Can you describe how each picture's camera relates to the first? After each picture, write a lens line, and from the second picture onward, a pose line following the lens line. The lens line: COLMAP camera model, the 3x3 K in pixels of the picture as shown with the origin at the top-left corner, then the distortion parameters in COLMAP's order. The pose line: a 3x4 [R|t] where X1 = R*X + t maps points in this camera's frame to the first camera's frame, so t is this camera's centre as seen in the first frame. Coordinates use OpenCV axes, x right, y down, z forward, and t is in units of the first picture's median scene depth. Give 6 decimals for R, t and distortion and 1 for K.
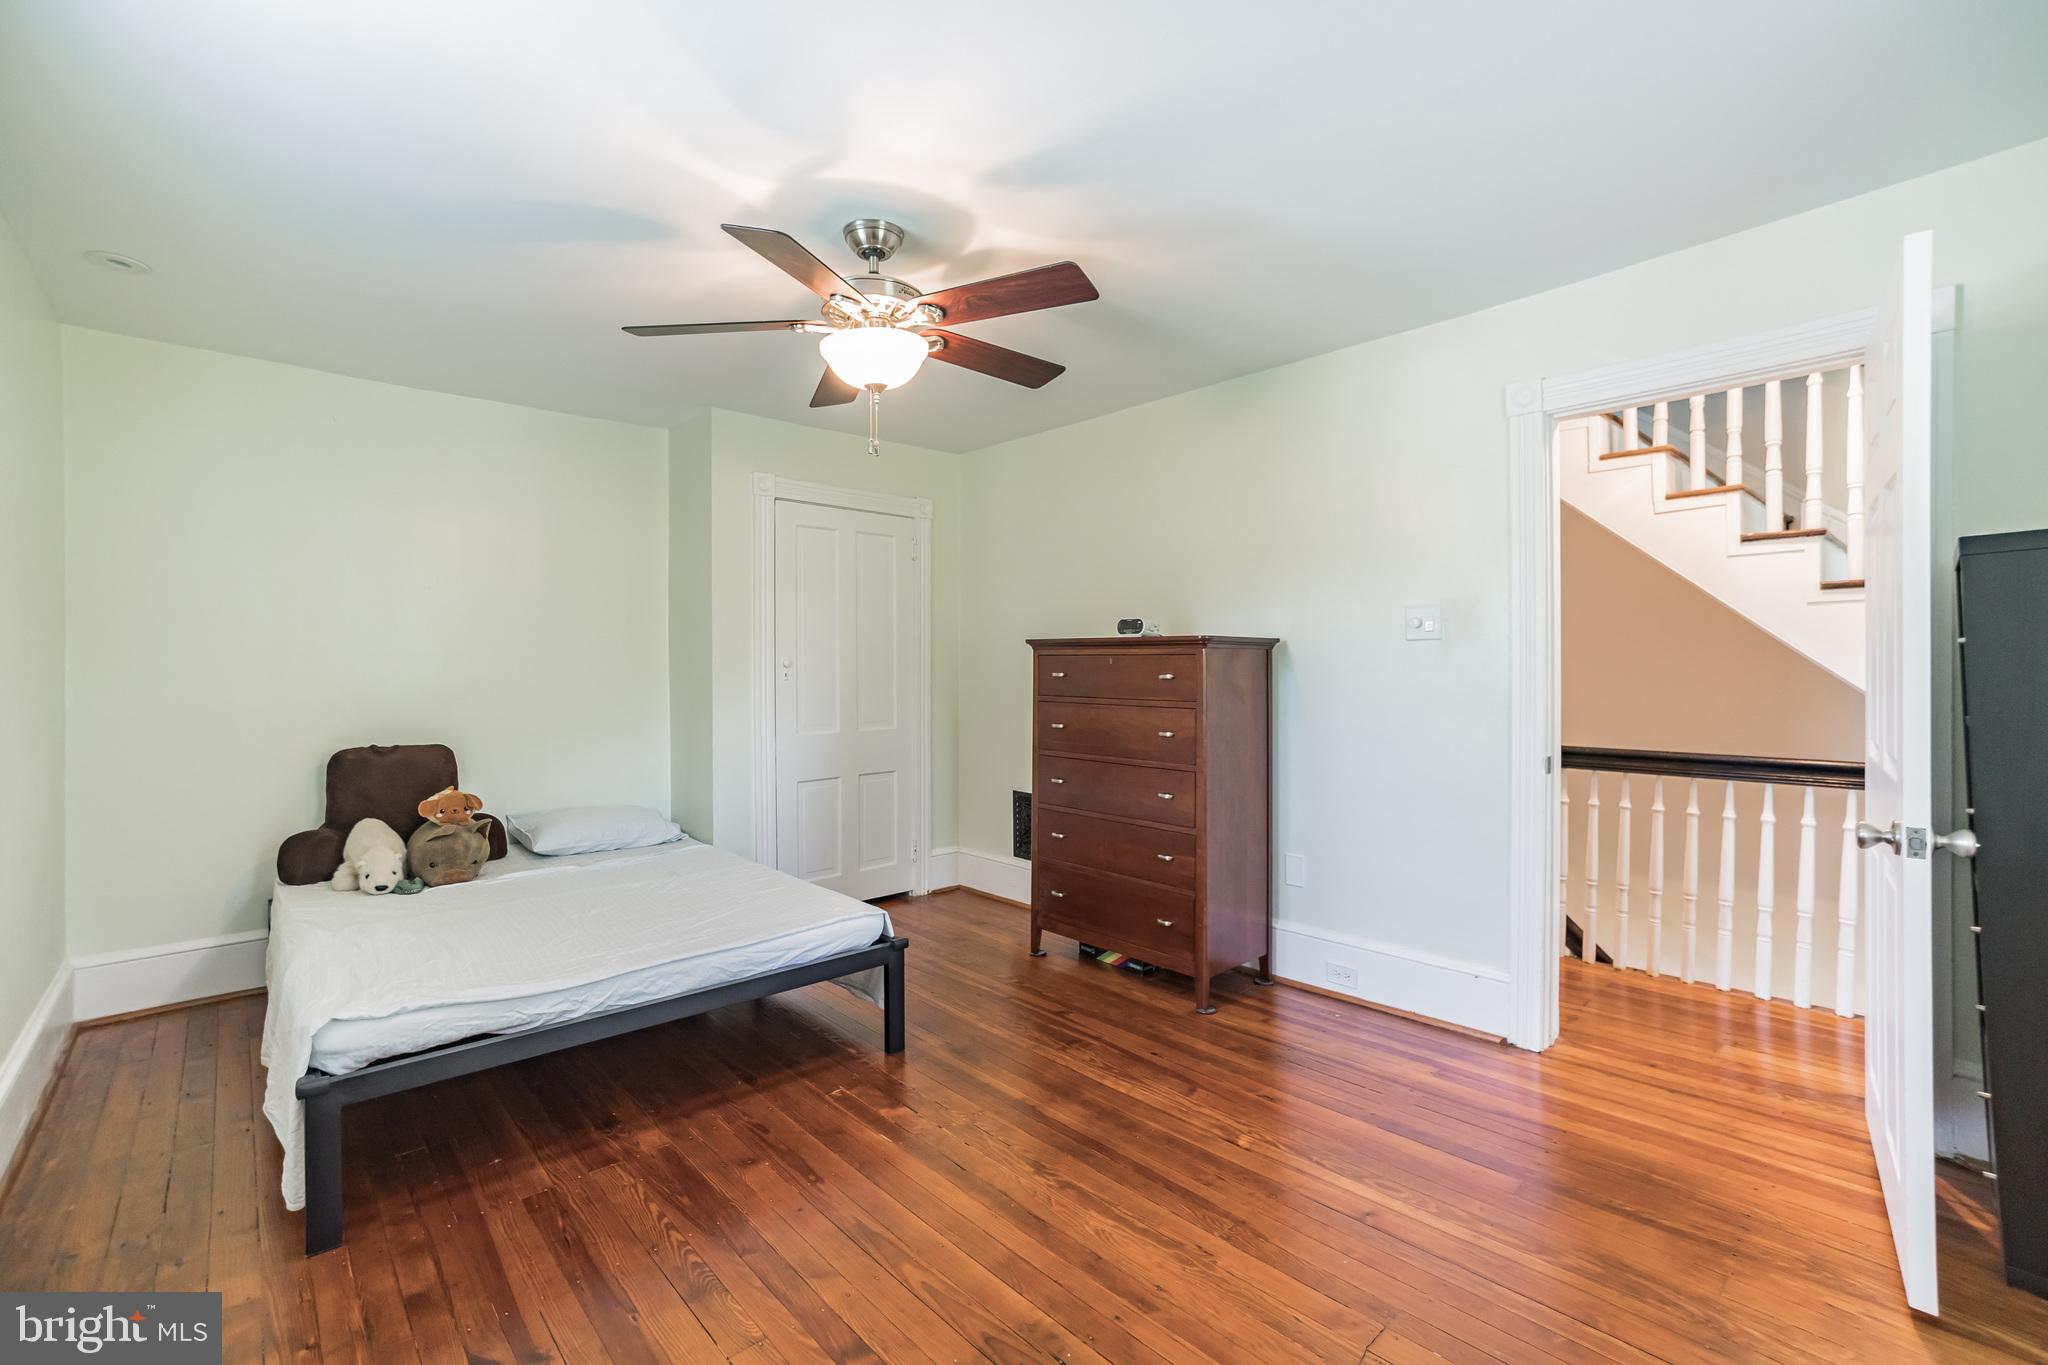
lens RADIAL K [[886.5, 0, 1024.0], [0, 886.5, 682.5], [0, 0, 1]] dist [-0.044299, 0.000180]
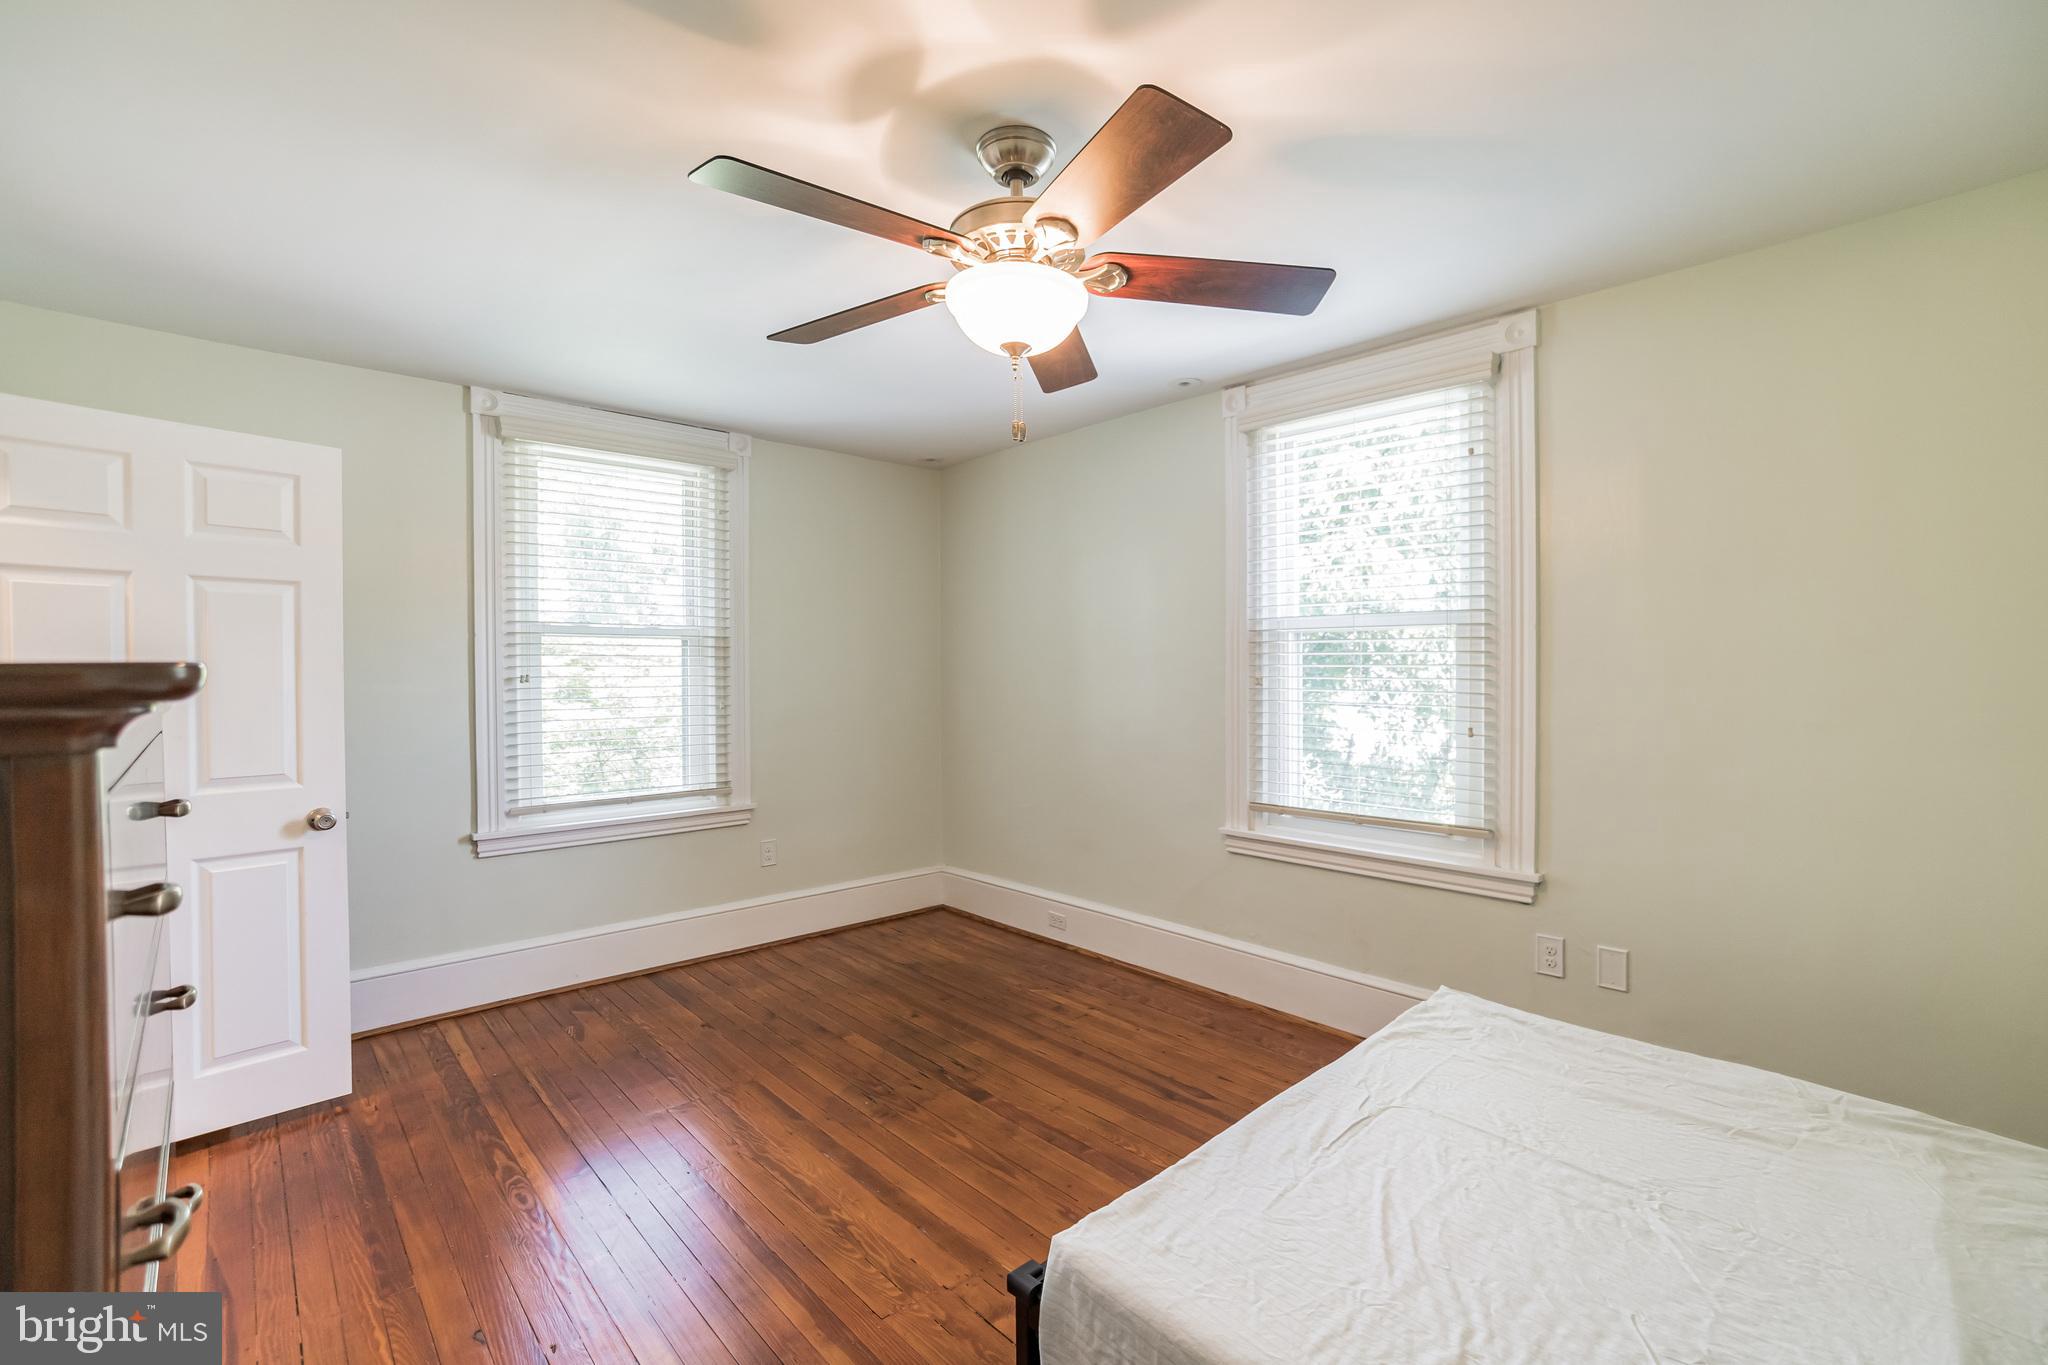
lens RADIAL K [[886.5, 0, 1024.0], [0, 886.5, 682.5], [0, 0, 1]] dist [-0.044299, 0.000180]
pose [[-0.999882, 0.014932, -0.003689, -0.208770], [0.014874, 0.999769, 0.015492, -0.063503], [0.003920, 0.015435, -0.999873, 2.155723]]
